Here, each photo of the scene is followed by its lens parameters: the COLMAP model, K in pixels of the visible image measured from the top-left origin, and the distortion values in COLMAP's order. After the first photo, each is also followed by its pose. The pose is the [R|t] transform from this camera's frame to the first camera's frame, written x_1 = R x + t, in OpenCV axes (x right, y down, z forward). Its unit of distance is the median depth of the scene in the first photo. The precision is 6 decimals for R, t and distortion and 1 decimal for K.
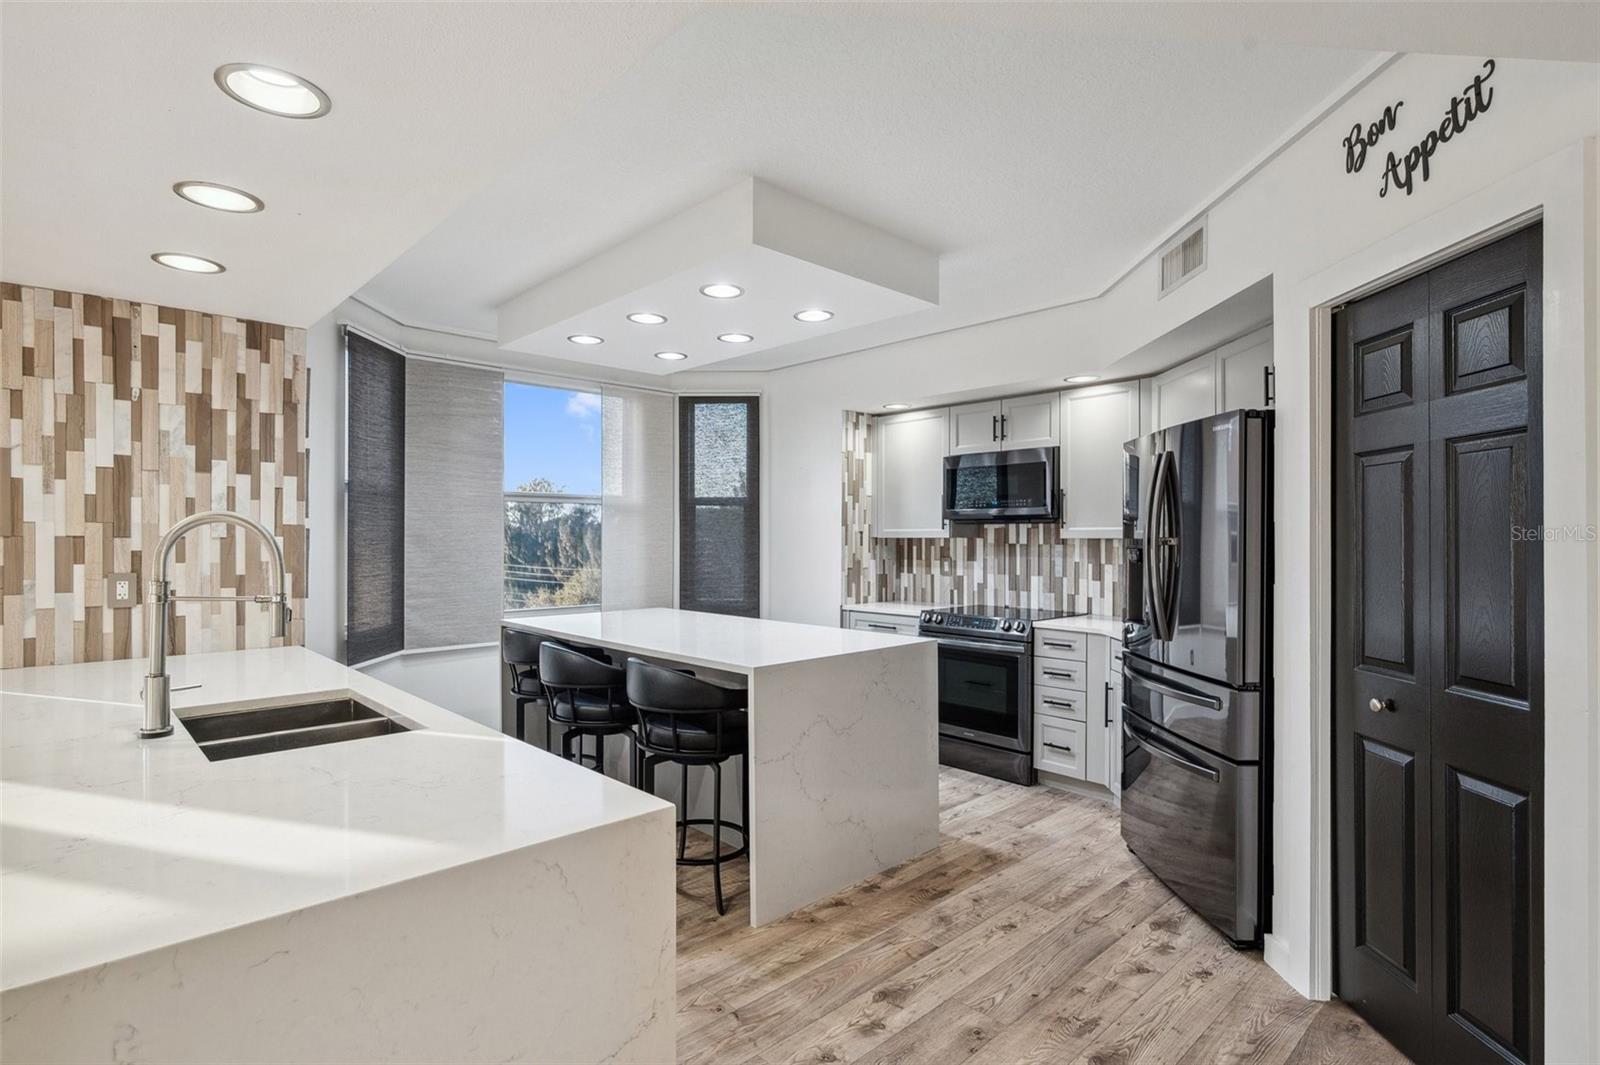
lens RADIAL K [[796.2, 0, 800.0], [0, 796.2, 532.5], [0, 0, 1]] dist [0.001991, 0.000093]
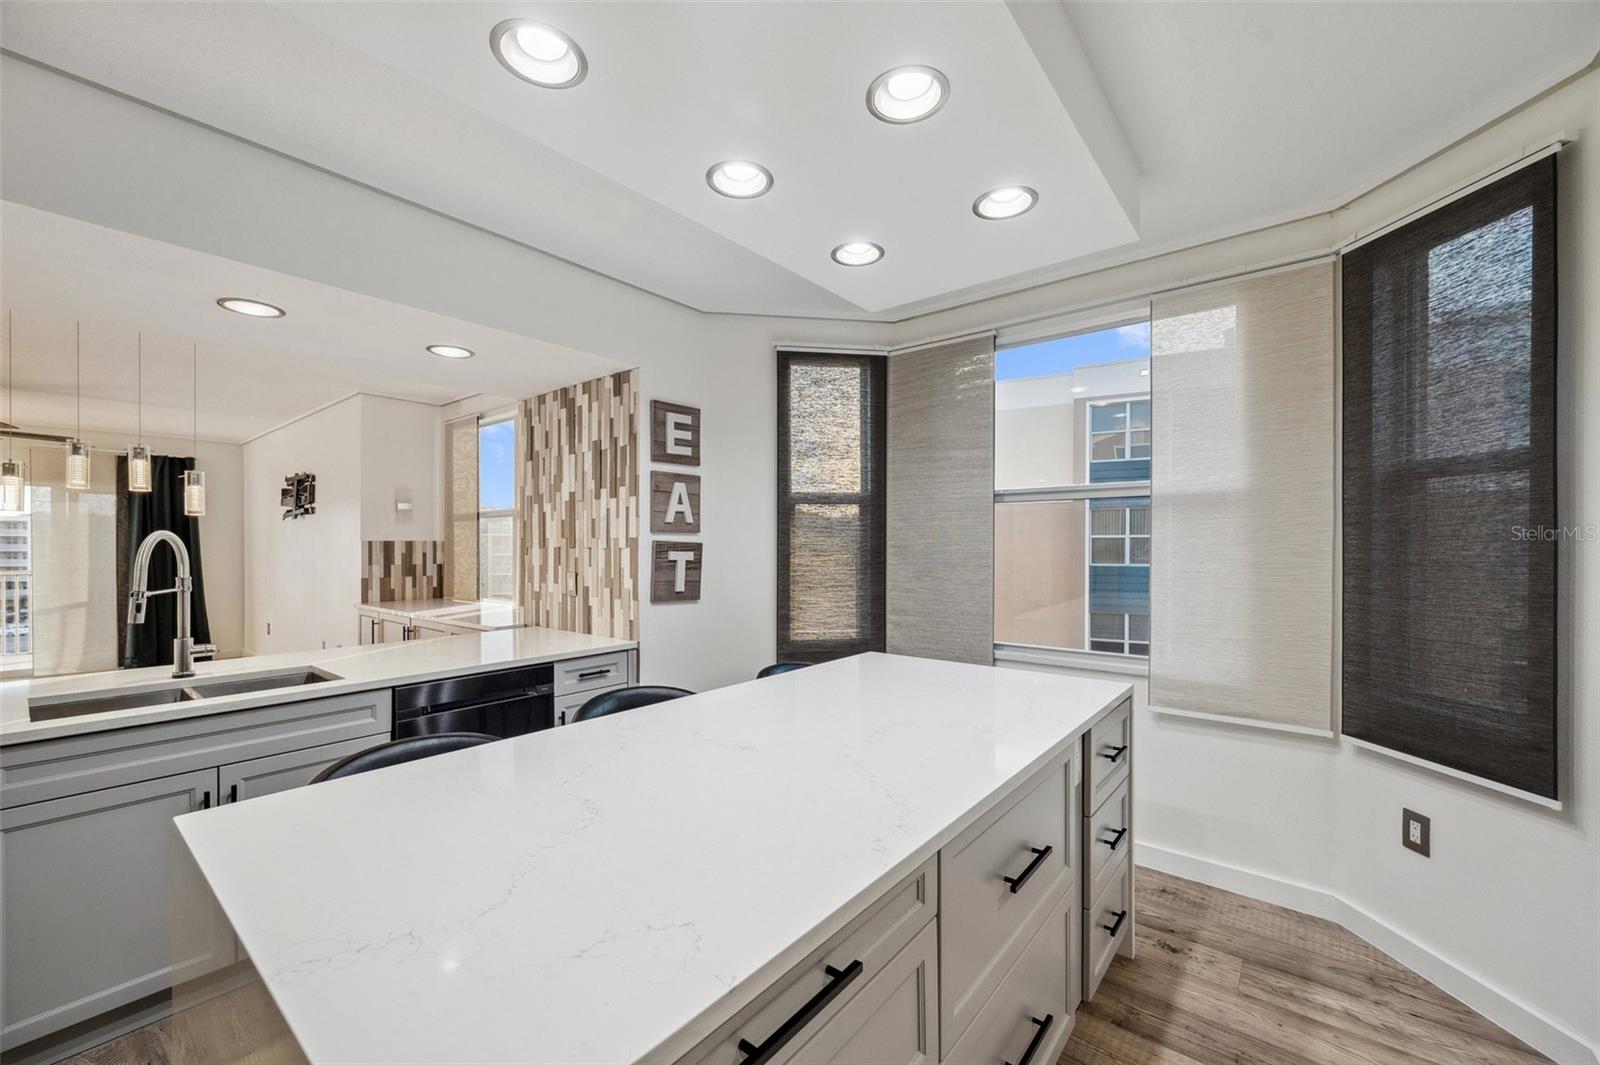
lens RADIAL K [[636.5, 0, 807.0], [0, 636.5, 542.7], [0, 0, 1]] dist [-0.000906, 0.000205]
pose [[0.135008, -0.004742, -0.990833, 0.221046], [0.004247, 0.999982, -0.004207, 0.001911], [0.990835, -0.003640, 0.135026, 0.770180]]
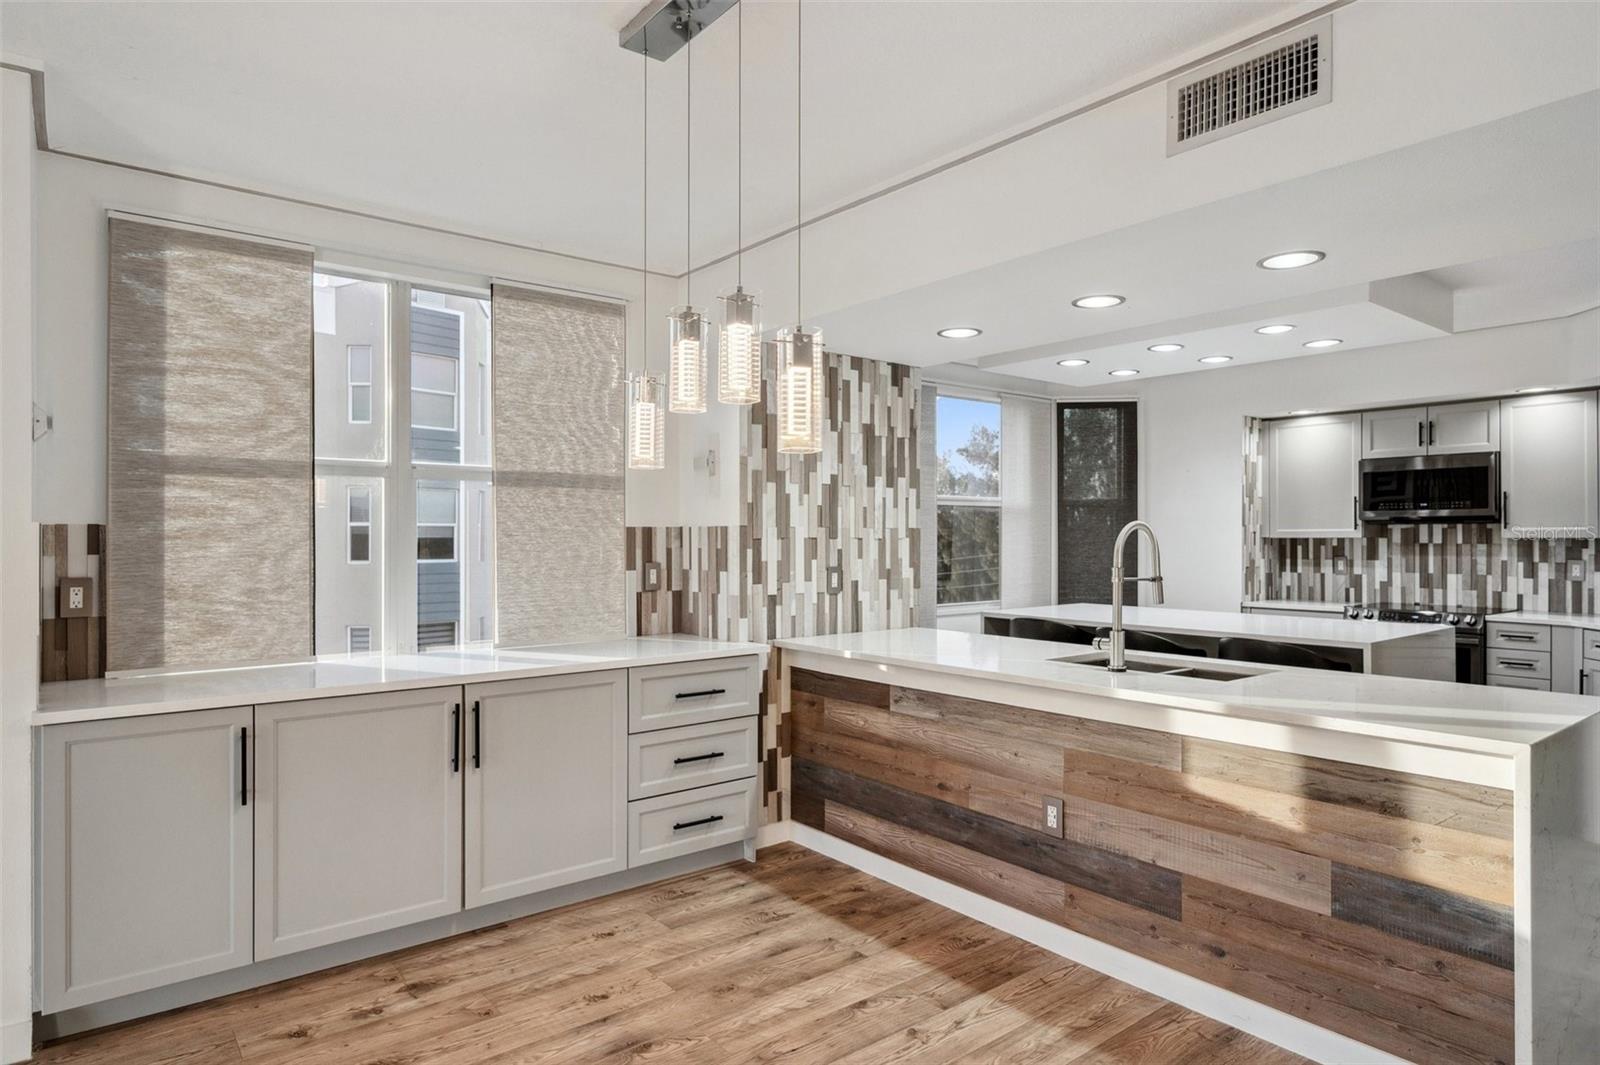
lens RADIAL K [[928.5, 0, 800.0], [0, 928.5, 532.5], [0, 0, 1]] dist [0.001657, -0.000407]
pose [[0.996314, -0.002253, -0.085757, -0.471376], [0.002343, 0.999997, 0.000946, -0.003280], [0.085755, -0.001144, 0.996316, -0.297298]]
